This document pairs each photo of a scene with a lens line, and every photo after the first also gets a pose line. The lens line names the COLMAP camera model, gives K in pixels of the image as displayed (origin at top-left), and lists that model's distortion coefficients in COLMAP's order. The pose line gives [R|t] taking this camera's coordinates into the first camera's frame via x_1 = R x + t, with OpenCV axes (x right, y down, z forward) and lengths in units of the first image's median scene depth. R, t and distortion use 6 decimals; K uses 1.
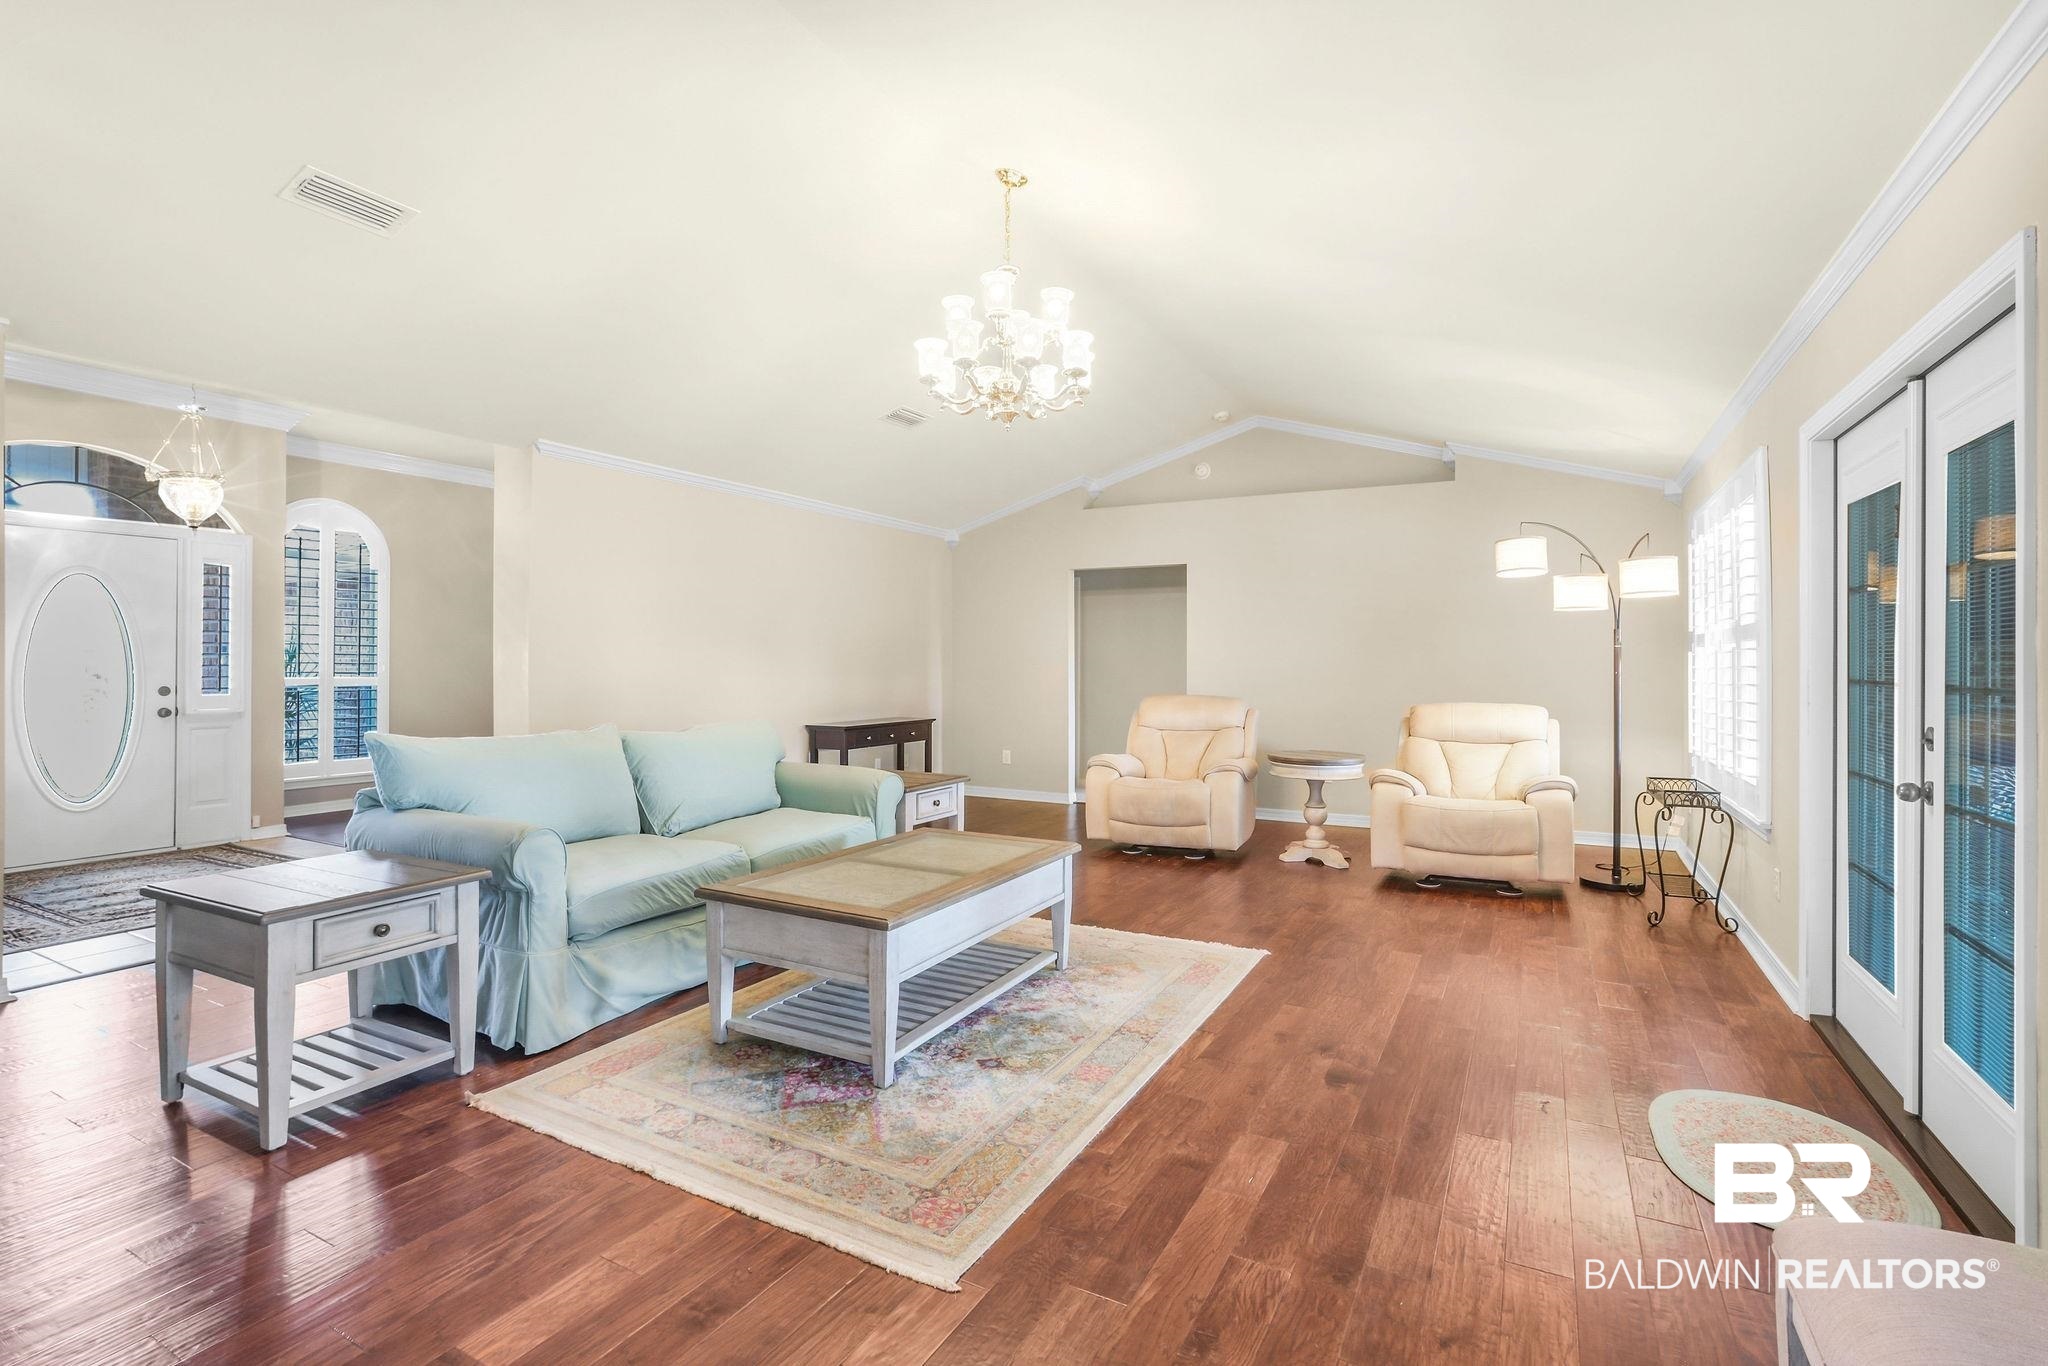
lens RADIAL K [[936.9, 0, 1031.6], [0, 936.9, 675.2], [0, 0, 1]] dist [-0.012370, 0.000401]
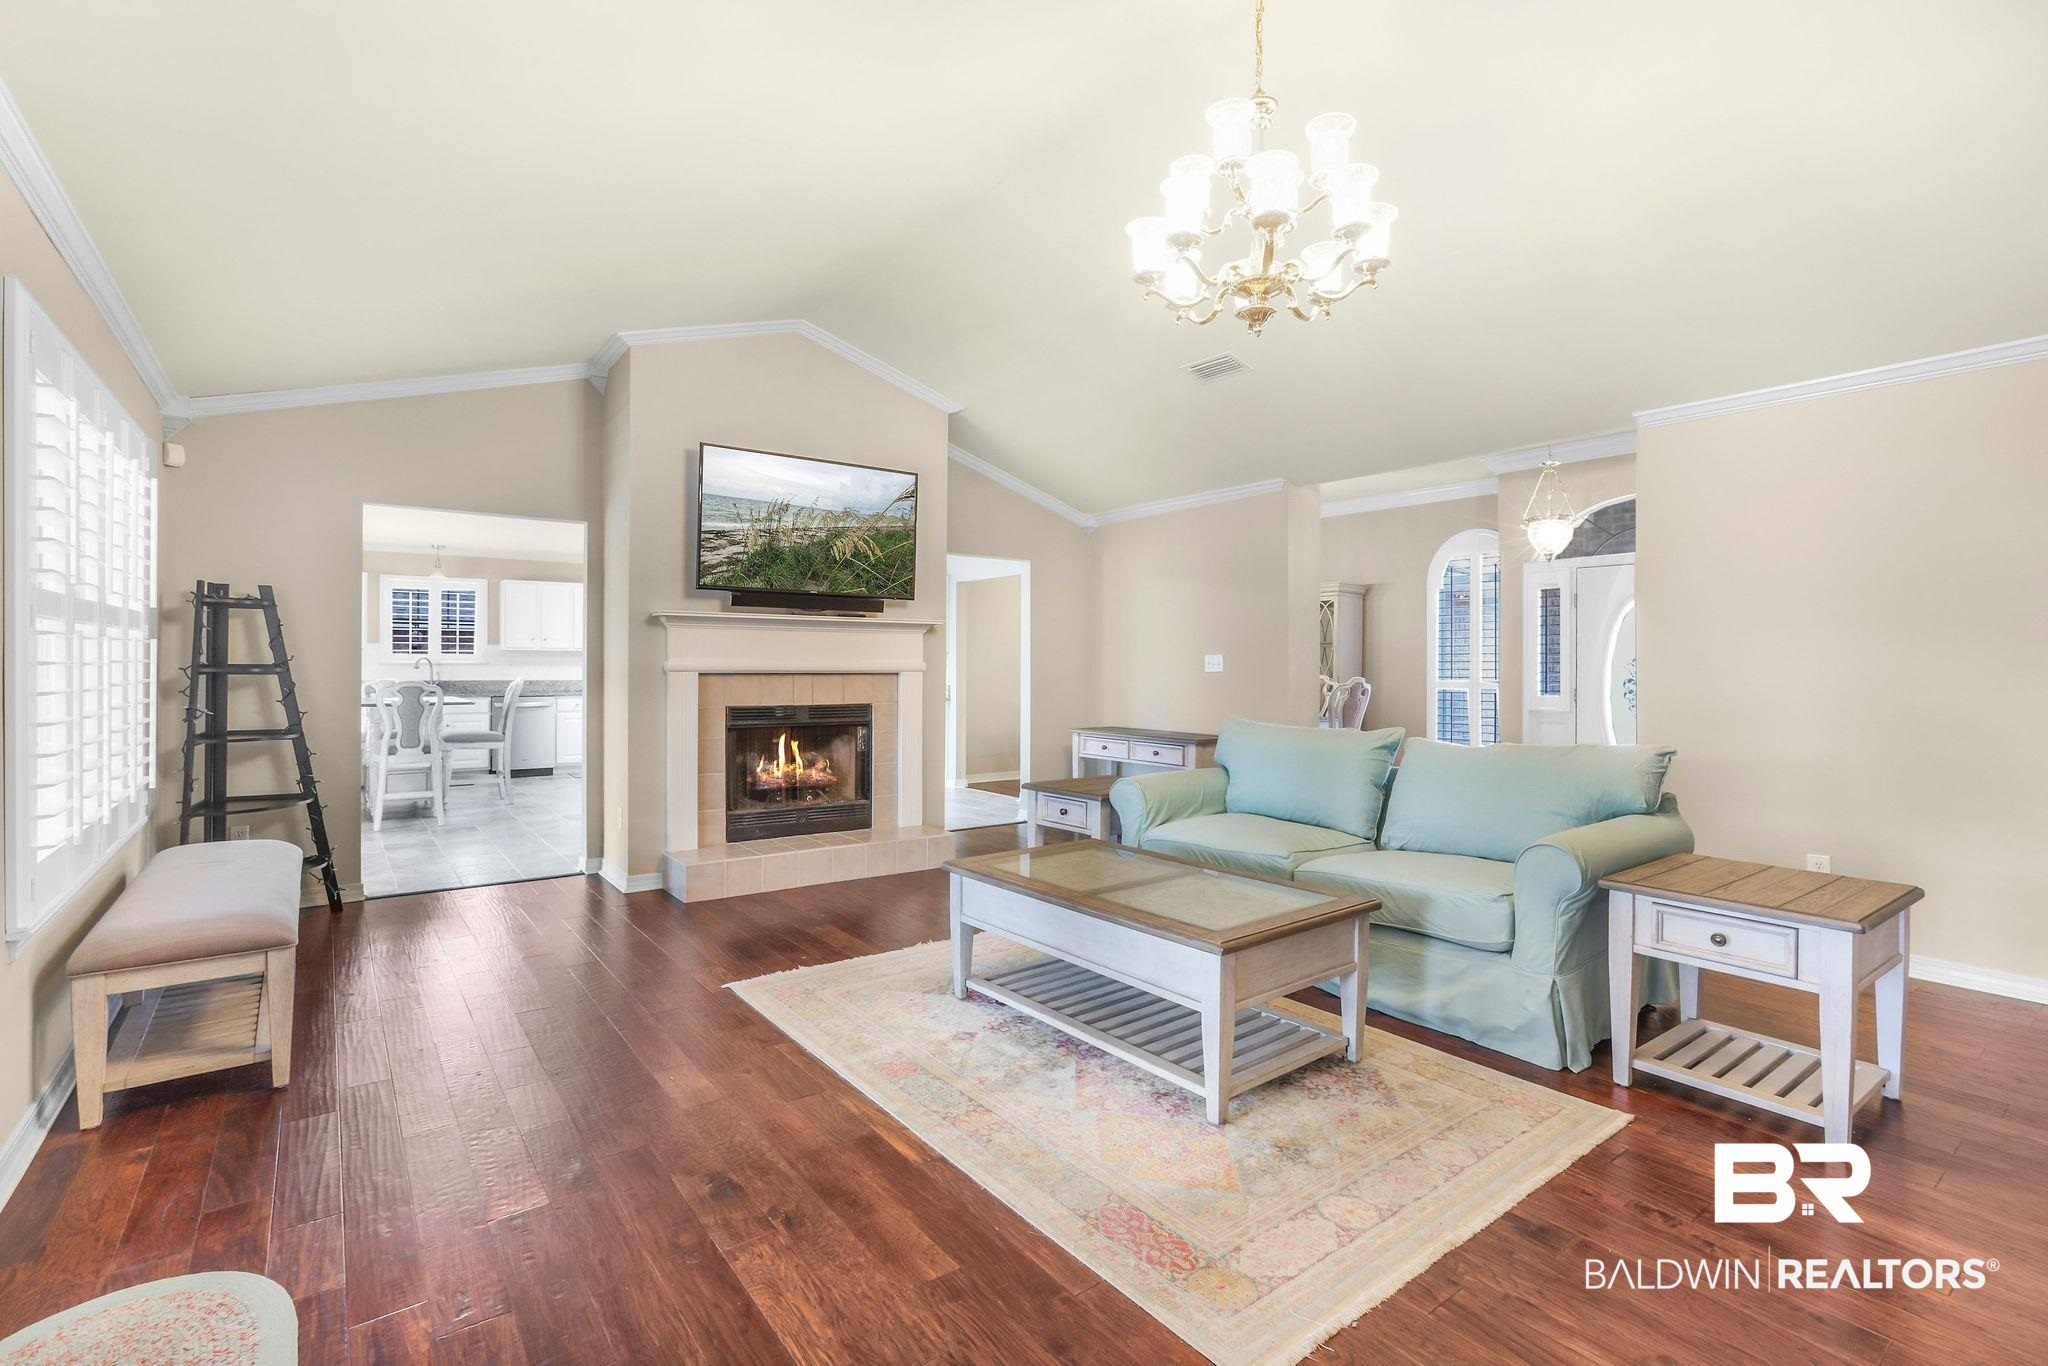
lens RADIAL K [[936.9, 0, 1033.9], [0, 936.9, 676.5], [0, 0, 1]] dist [-0.012370, 0.000401]
pose [[-0.418961, 0.000474, -0.908004, 0.810430], [-0.003689, 0.999991, 0.002224, -0.005691], [0.907997, 0.004282, -0.418955, 1.357569]]
